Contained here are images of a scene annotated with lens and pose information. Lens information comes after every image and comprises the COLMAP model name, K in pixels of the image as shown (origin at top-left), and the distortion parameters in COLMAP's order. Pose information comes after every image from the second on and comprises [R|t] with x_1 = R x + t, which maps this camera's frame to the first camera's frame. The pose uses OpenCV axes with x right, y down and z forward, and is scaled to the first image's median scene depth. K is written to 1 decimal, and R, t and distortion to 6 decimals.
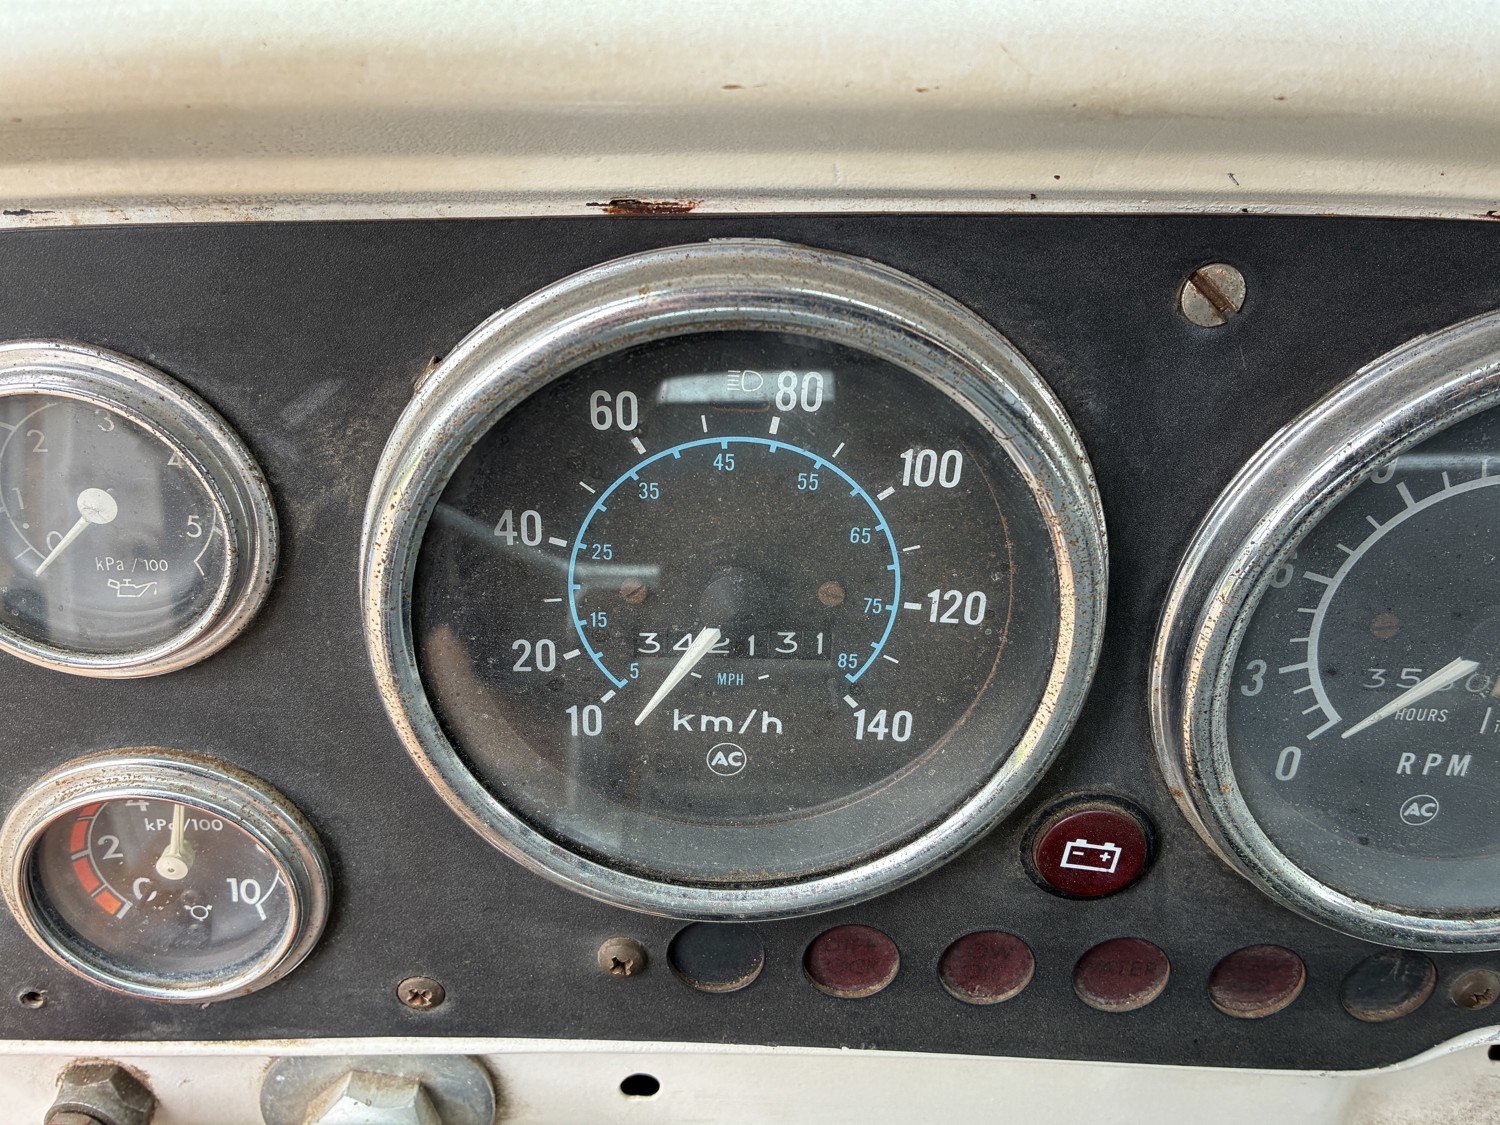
lens RADIAL K [[1163.4, 0, 723.3], [0, 1163.4, 561.5], [0, 0, 1]] dist [0.041610, -0.071695]
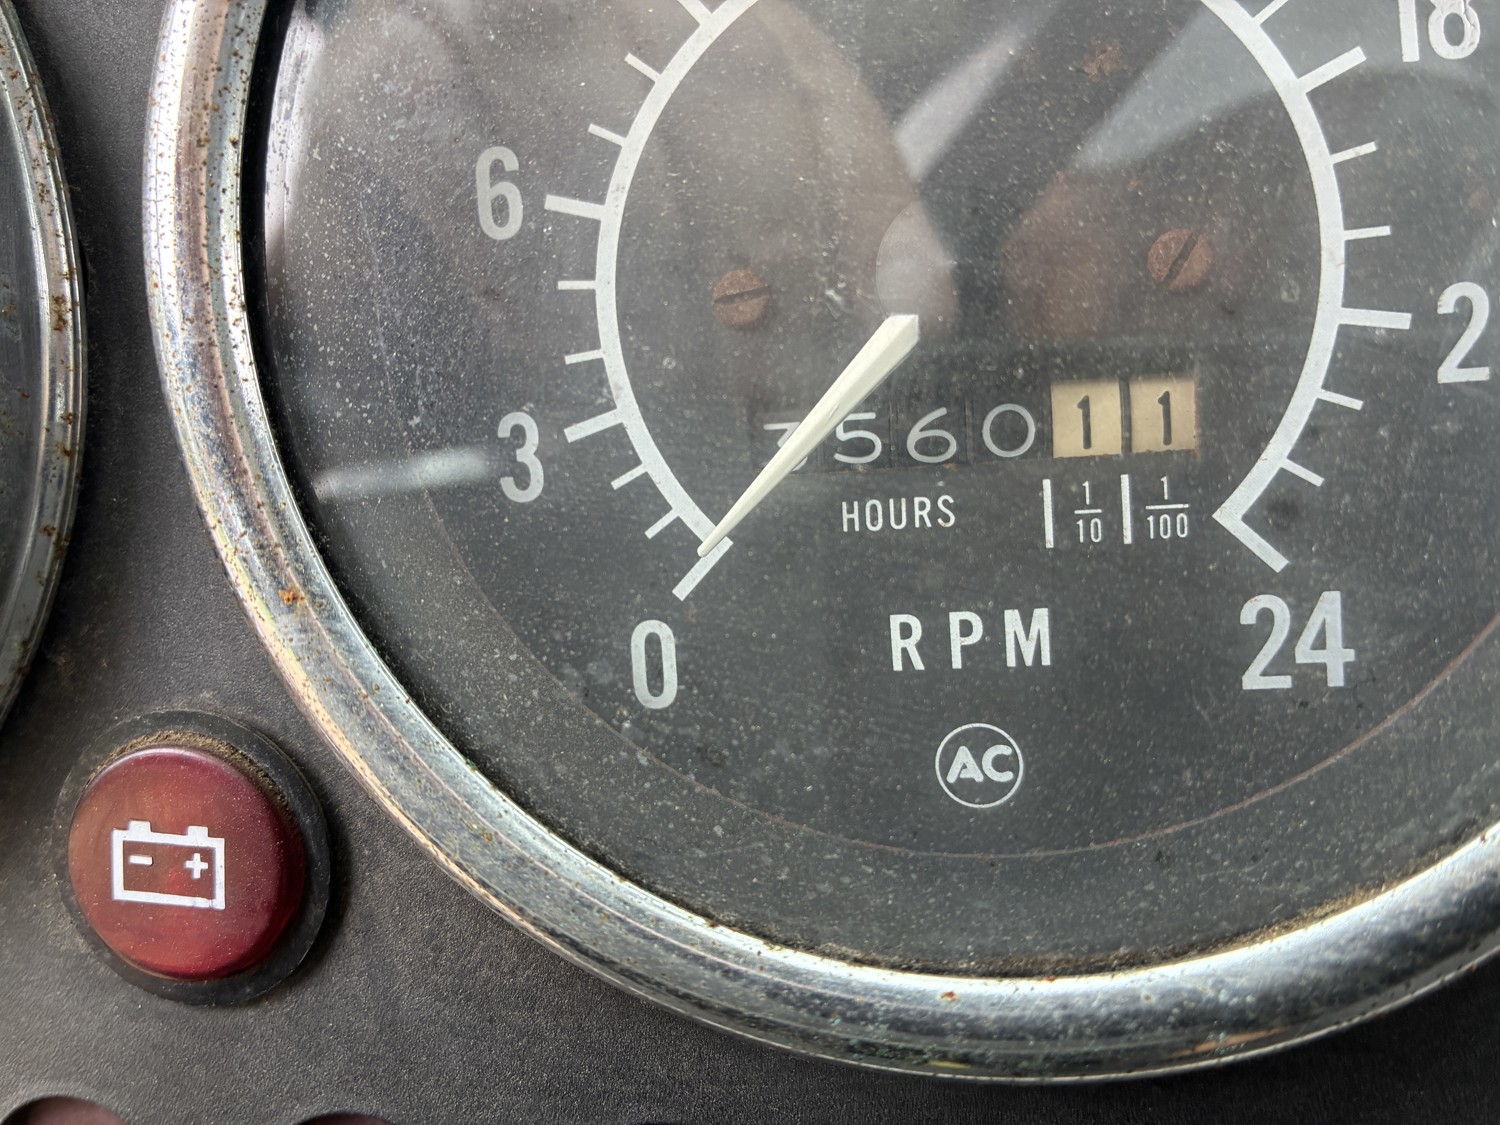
lens RADIAL K [[1163.4, 0, 723.3], [0, 1163.4, 561.5], [0, 0, 1]] dist [0.041610, -0.071695]
pose [[0.988672, -0.075164, -0.129917, 0.576138], [0.021571, 0.927744, -0.372594, 0.308278], [0.148536, 0.365570, 0.918855, 0.572532]]
